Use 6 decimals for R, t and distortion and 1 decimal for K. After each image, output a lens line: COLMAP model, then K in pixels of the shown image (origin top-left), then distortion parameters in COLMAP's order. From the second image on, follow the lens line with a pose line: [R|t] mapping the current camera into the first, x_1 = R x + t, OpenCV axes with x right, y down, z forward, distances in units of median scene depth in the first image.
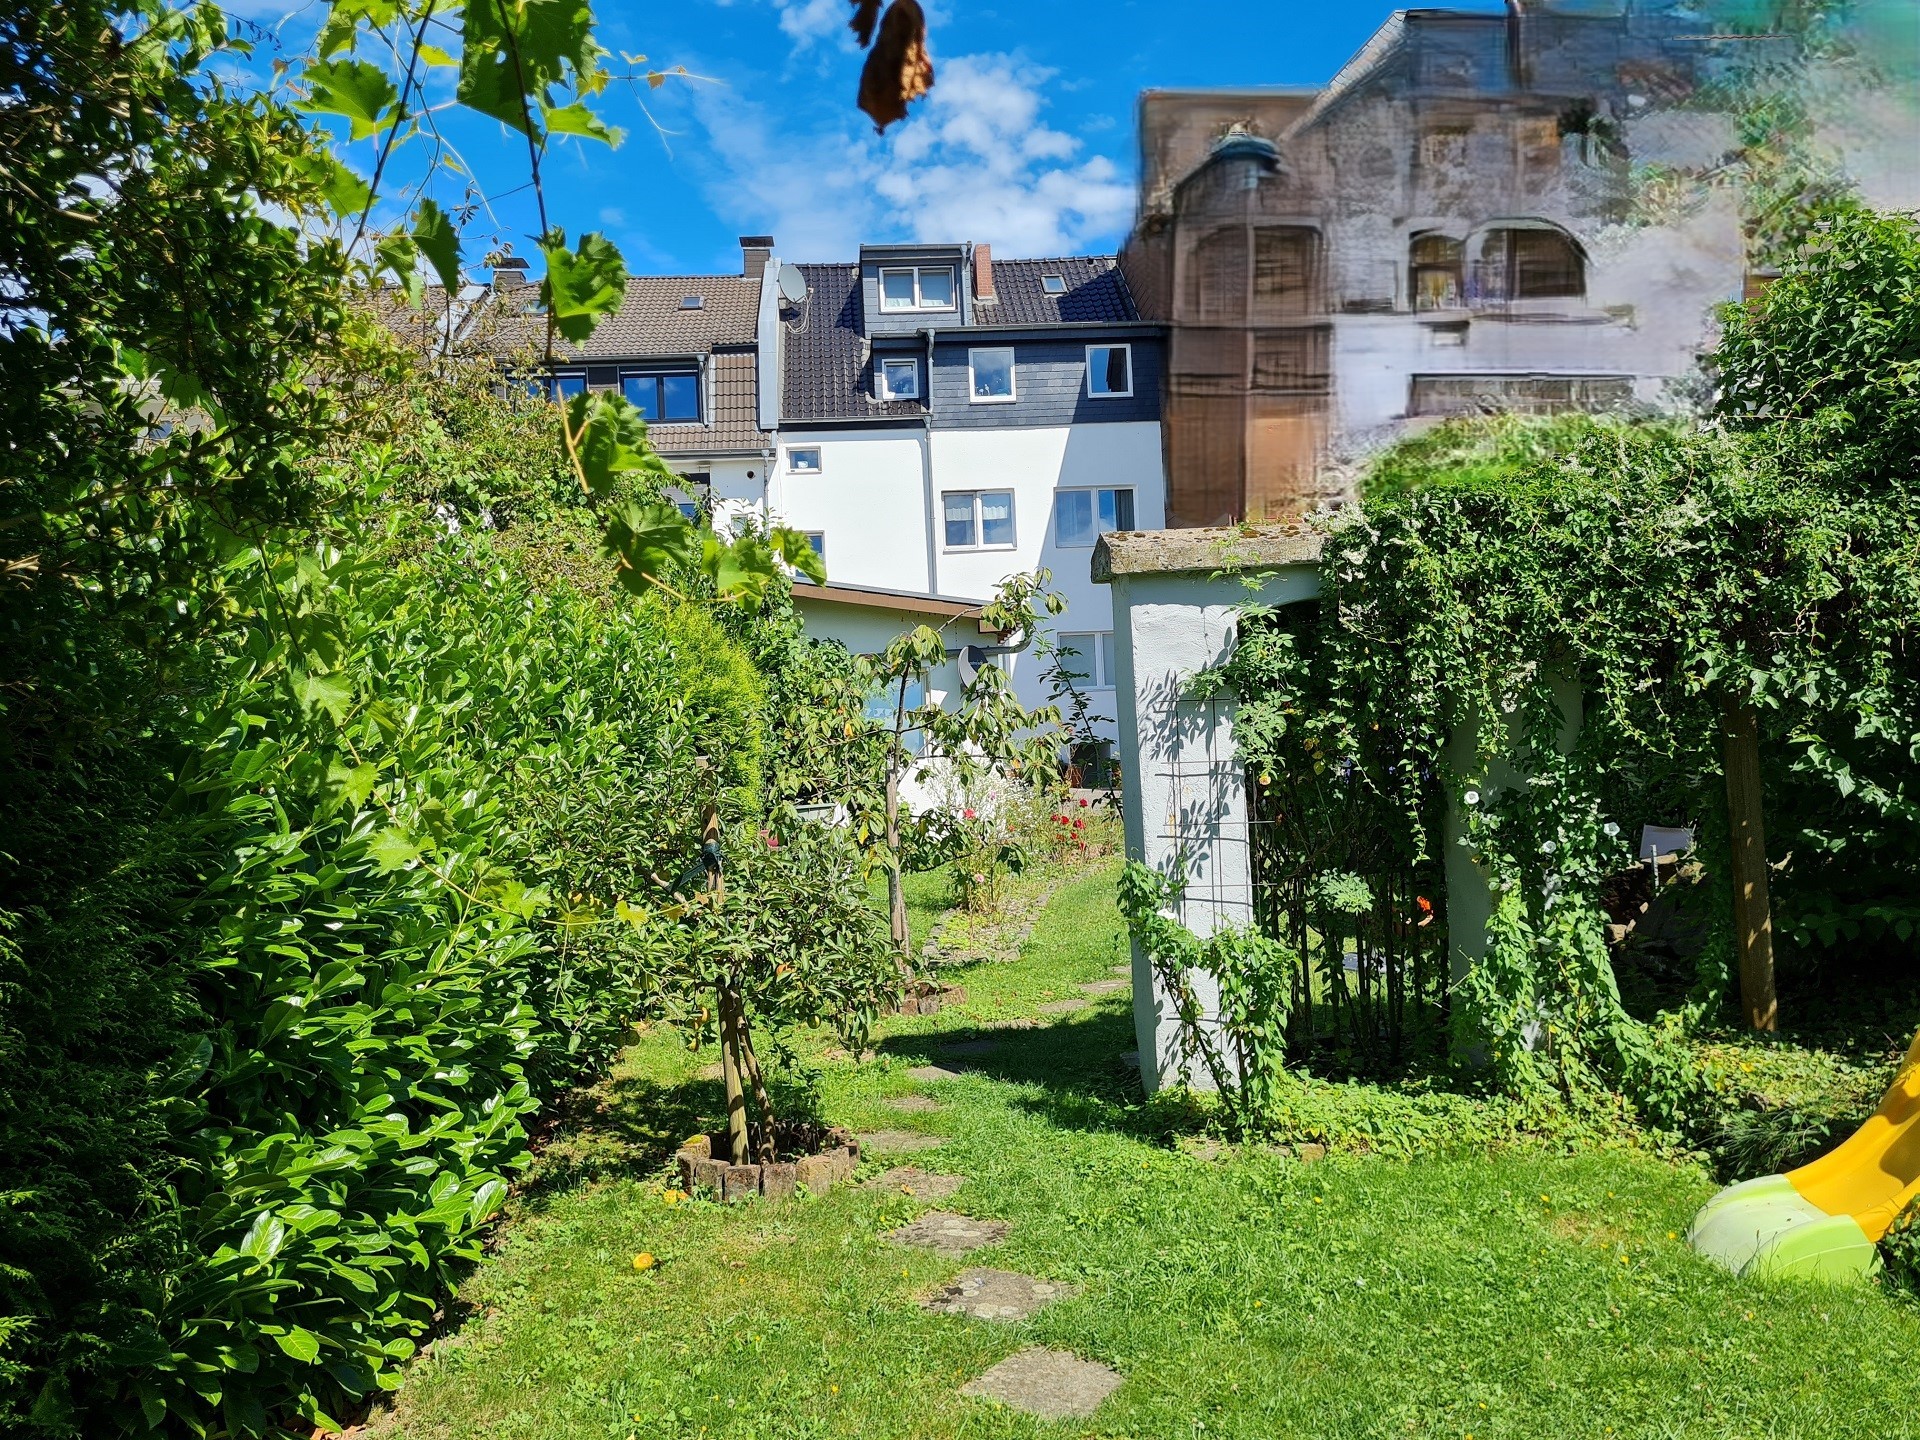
lens RADIAL K [[1428.9, 0, 960.8], [0, 1428.9, 718.4], [0, 0, 1]] dist [-0.000566, -0.000098]
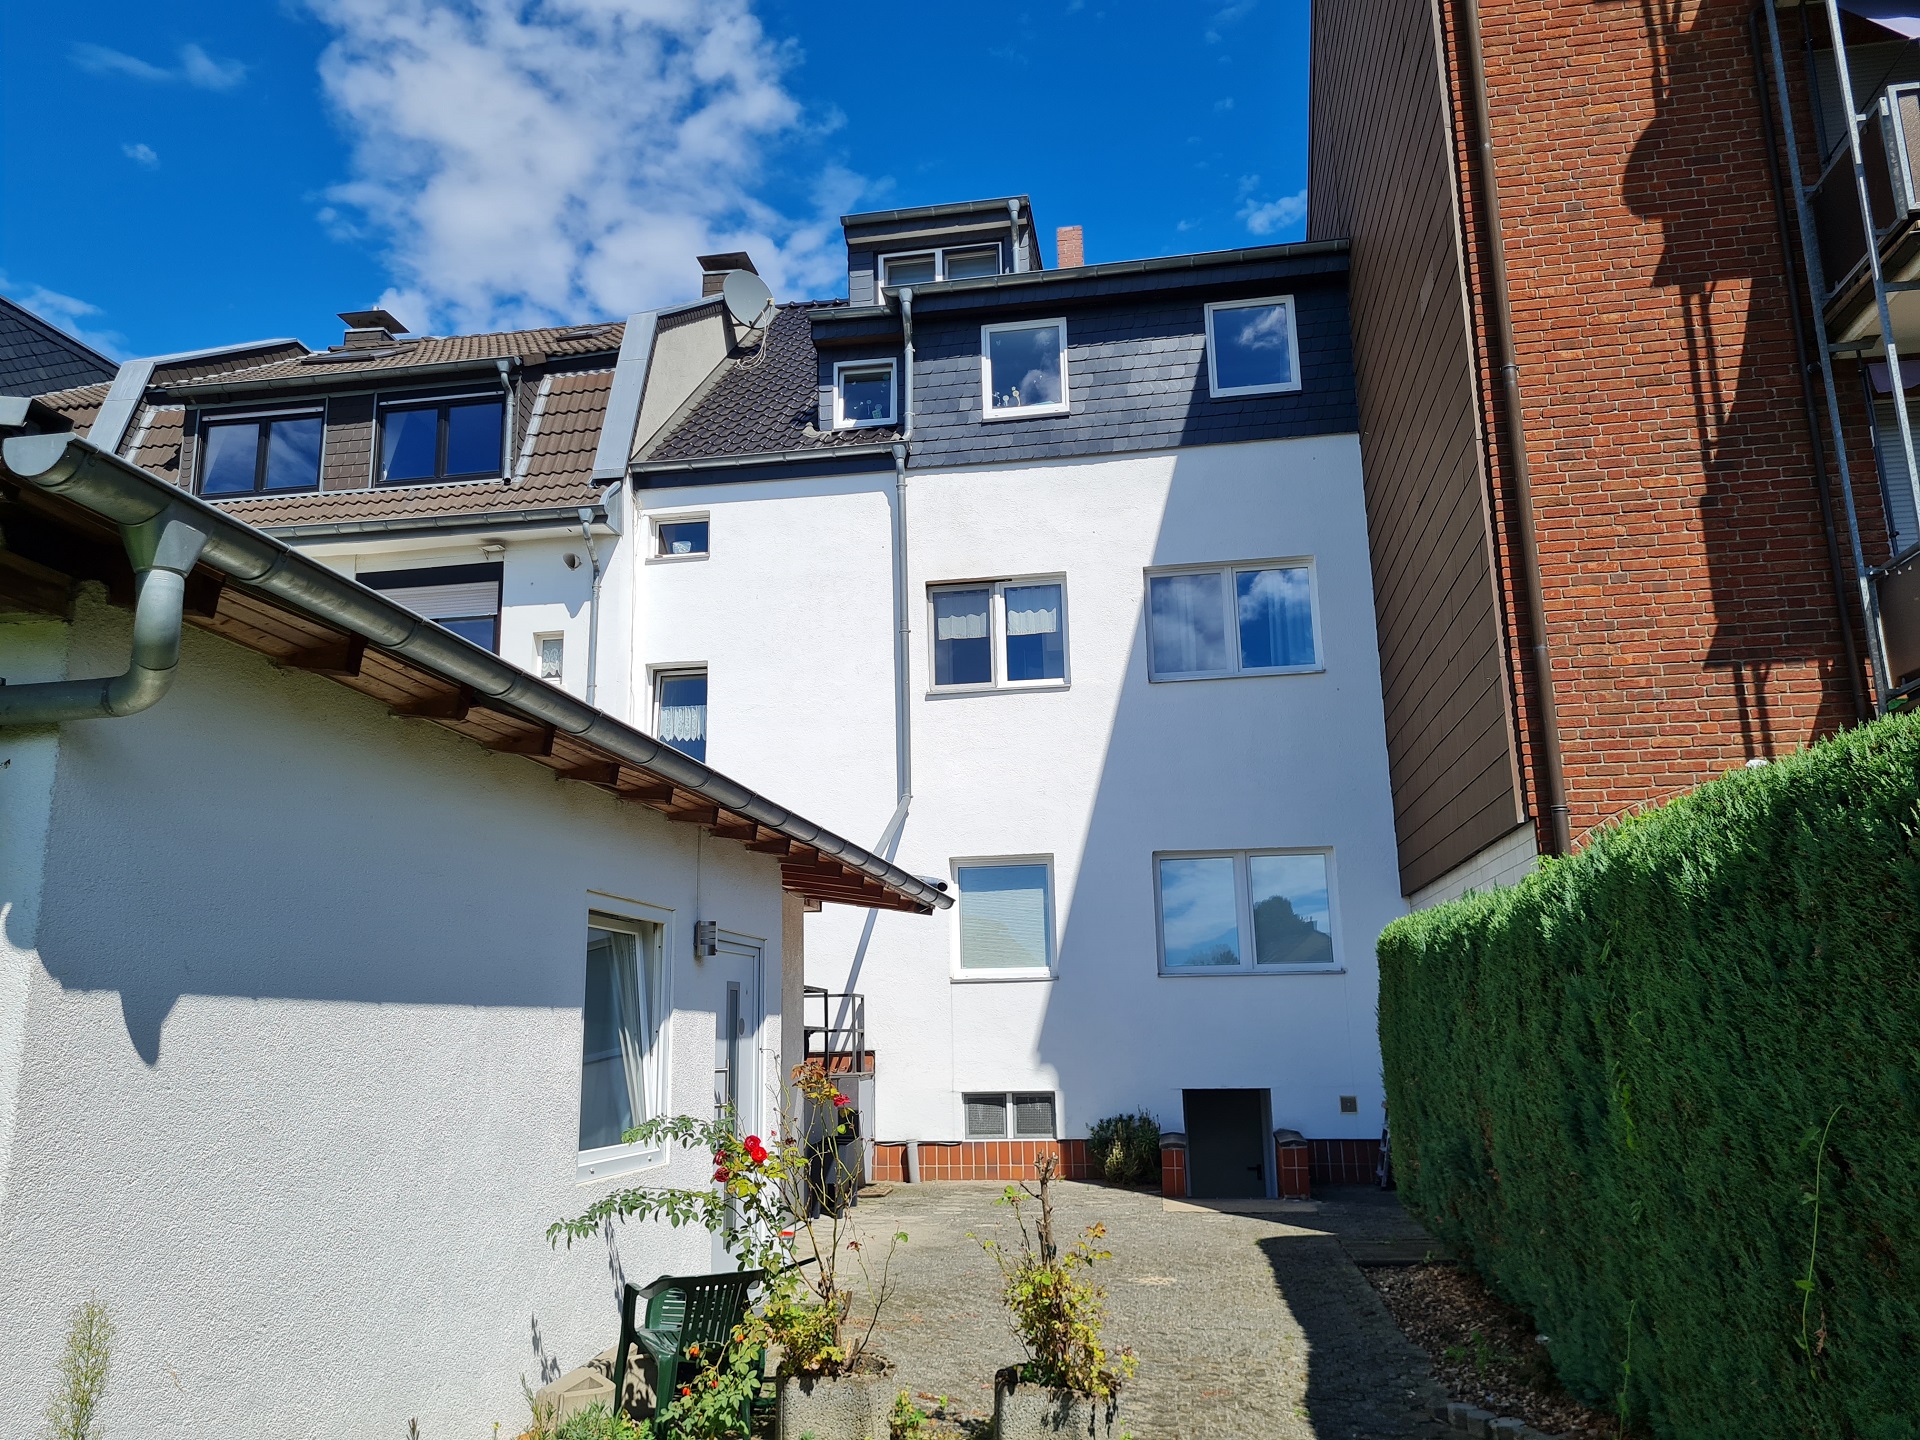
lens RADIAL K [[1428.9, 0, 960.2], [0, 1428.9, 720.5], [0, 0, 1]] dist [-0.000566, -0.000098]
pose [[0.974987, -0.022431, -0.221125, 0.112932], [-0.022318, 0.979985, -0.197815, -0.006885], [0.221136, 0.197802, 0.954973, 0.513349]]
